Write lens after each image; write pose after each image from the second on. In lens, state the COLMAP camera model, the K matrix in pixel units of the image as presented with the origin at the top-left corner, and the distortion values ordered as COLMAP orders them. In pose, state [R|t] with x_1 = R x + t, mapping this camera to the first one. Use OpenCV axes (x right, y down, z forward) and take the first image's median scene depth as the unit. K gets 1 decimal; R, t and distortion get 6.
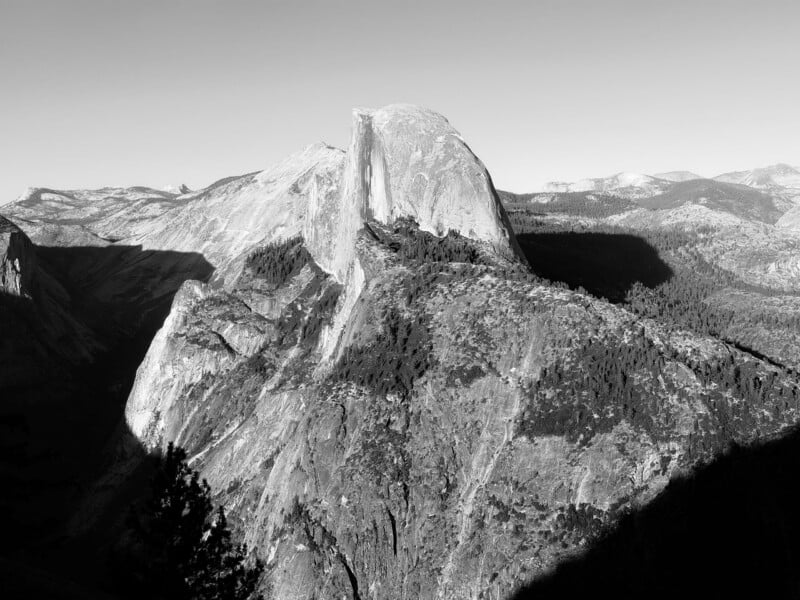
lens RADIAL K [[1002.7, 0, 404.4], [0, 1002.7, 301.8], [0, 0, 1]] dist [0.161376, 0.000000]
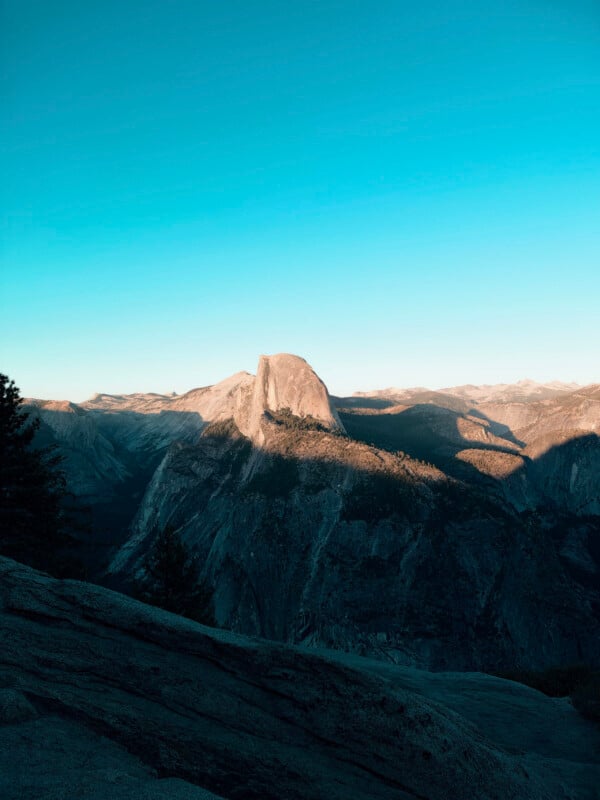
lens RADIAL K [[1002.7, 0, 298.7], [0, 1002.7, 398.8], [0, 0, 1]] dist [0.161376, 0.000000]
pose [[0.998360, 0.006360, 0.056898, -0.083695], [-0.000182, 0.994159, -0.107930, 0.110265], [-0.057252, 0.107742, 0.992529, -0.967139]]
